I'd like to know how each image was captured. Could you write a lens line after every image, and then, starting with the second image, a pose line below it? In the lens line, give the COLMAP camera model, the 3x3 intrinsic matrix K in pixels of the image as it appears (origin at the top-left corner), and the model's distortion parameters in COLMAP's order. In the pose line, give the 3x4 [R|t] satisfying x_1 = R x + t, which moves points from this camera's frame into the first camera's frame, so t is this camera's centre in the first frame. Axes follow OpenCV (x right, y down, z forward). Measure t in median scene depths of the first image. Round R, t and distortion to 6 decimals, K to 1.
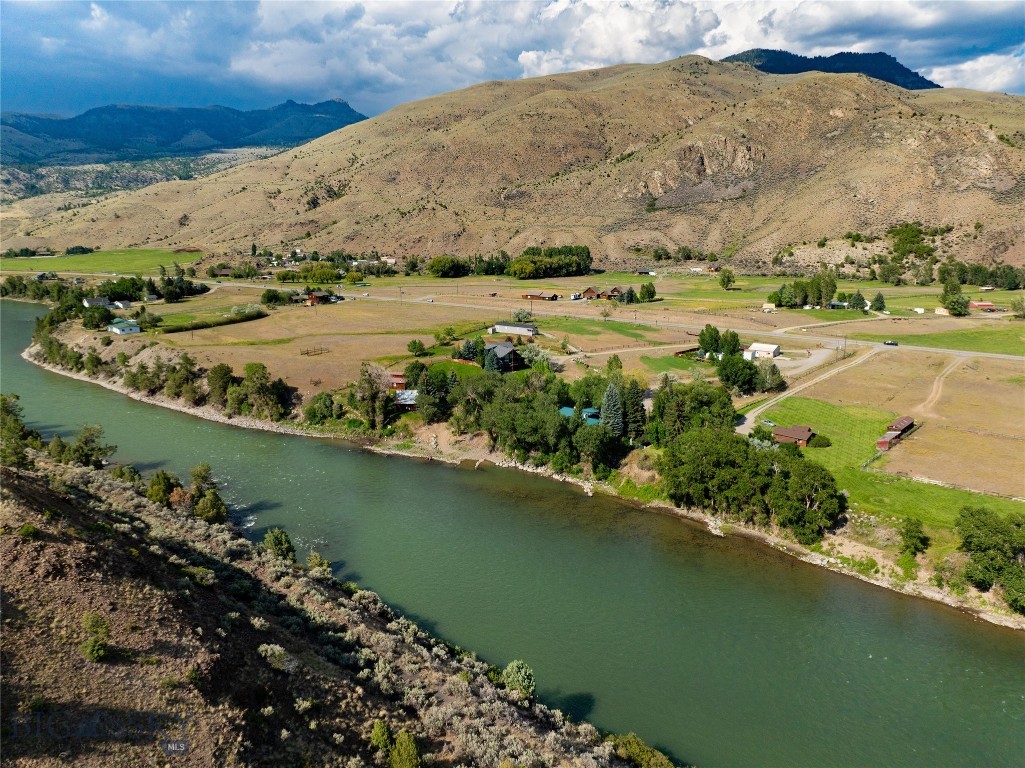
lens RADIAL K [[724.5, 0, 512.5], [0, 724.5, 384.0], [0, 0, 1]] dist [-0.054199, 0.027493]
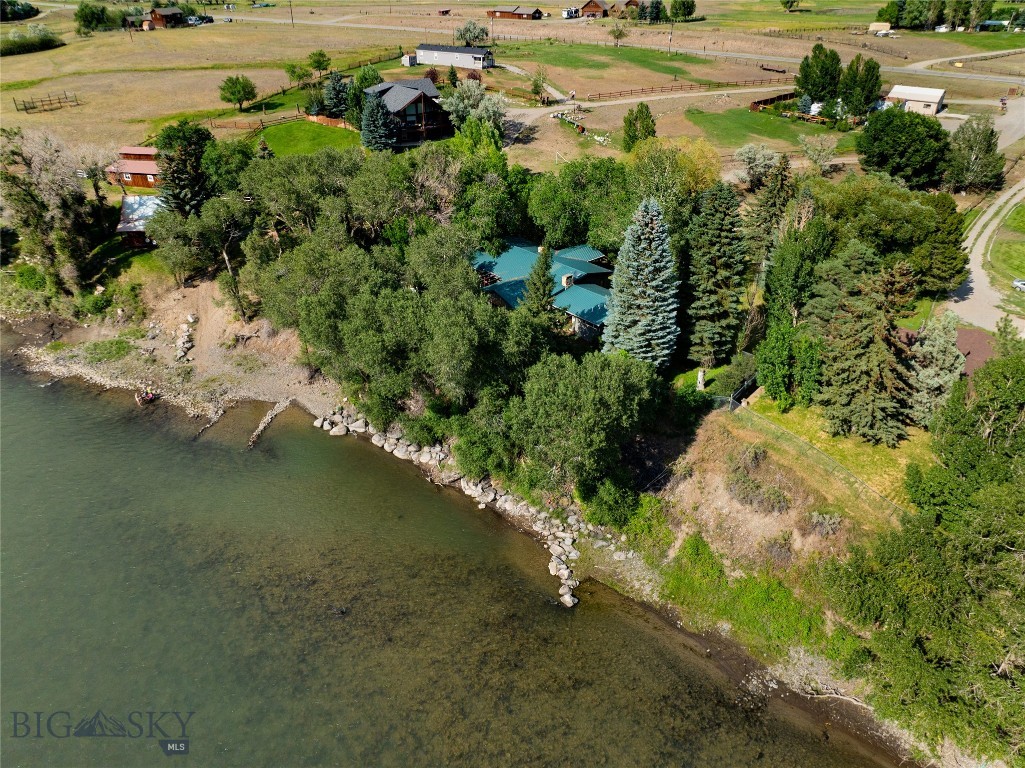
lens RADIAL K [[724.5, 0, 512.5], [0, 724.5, 384.0], [0, 0, 1]] dist [-0.054199, 0.027493]
pose [[0.999989, -0.003798, 0.002697, 0.056322], [0.002752, 0.948792, 0.315891, -0.015769], [-0.003758, -0.315880, 0.948792, 0.498735]]
